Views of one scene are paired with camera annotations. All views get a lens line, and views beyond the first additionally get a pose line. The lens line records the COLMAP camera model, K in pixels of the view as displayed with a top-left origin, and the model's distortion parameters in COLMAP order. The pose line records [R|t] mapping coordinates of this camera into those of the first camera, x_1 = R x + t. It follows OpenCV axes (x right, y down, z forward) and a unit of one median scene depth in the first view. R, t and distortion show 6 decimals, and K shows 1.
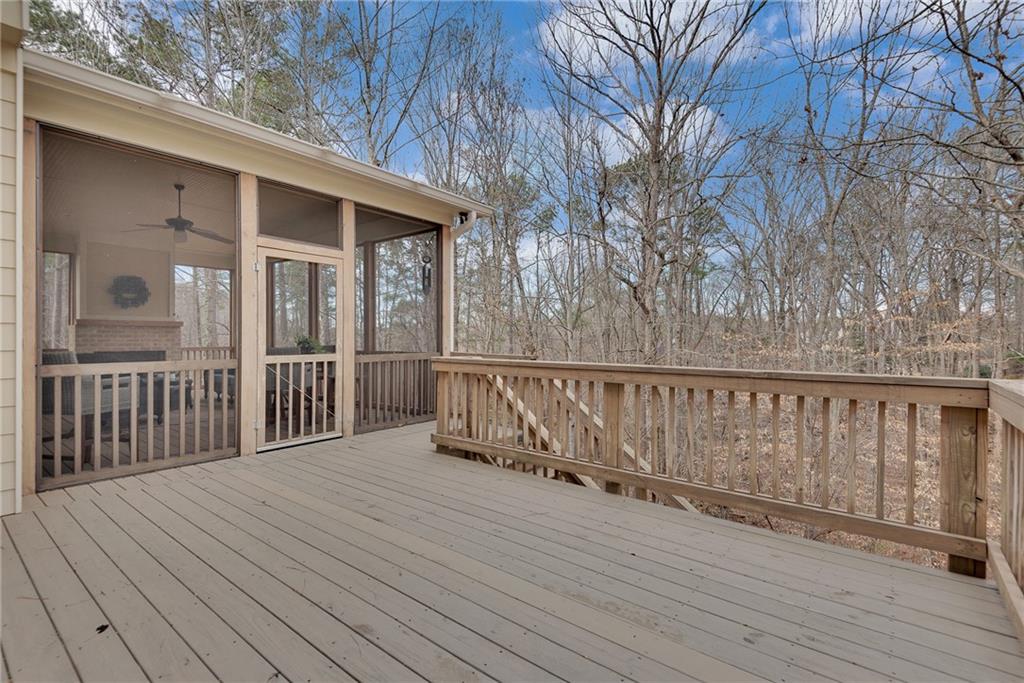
lens RADIAL K [[480.6, 0, 512.0], [0, 480.6, 341.5], [0, 0, 1]] dist [-0.000529, -0.000152]
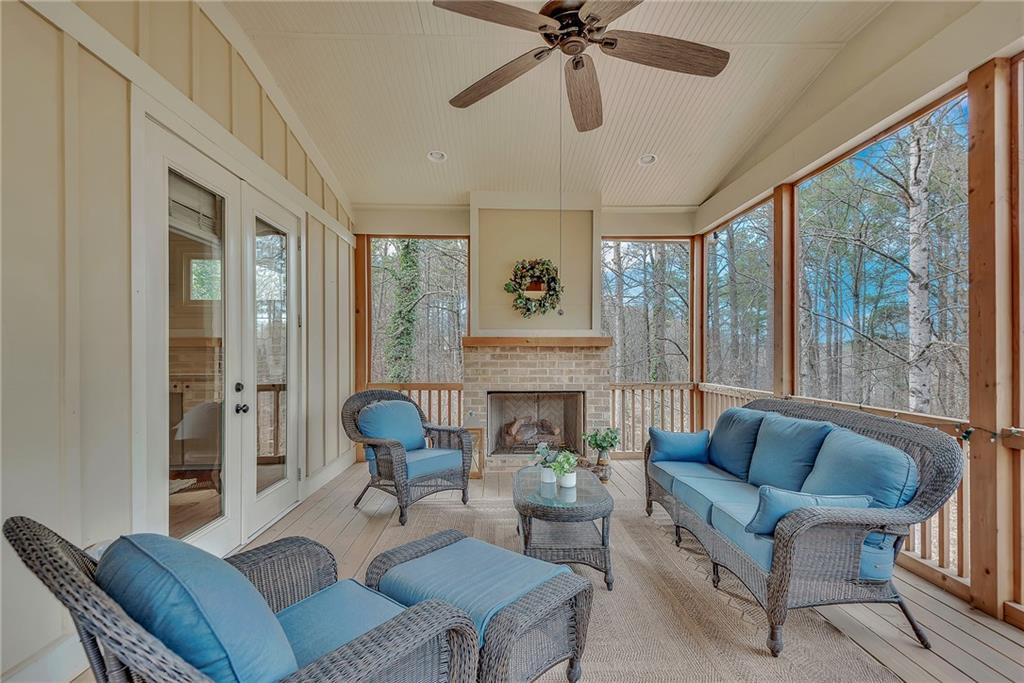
lens RADIAL K [[480.6, 0, 512.0], [0, 480.6, 341.5], [0, 0, 1]] dist [-0.000529, -0.000152]
pose [[0.654566, -0.023491, -0.755640, -0.380235], [-0.000700, 0.999498, -0.031679, -0.020550], [0.756005, 0.021265, 0.654220, 0.605941]]
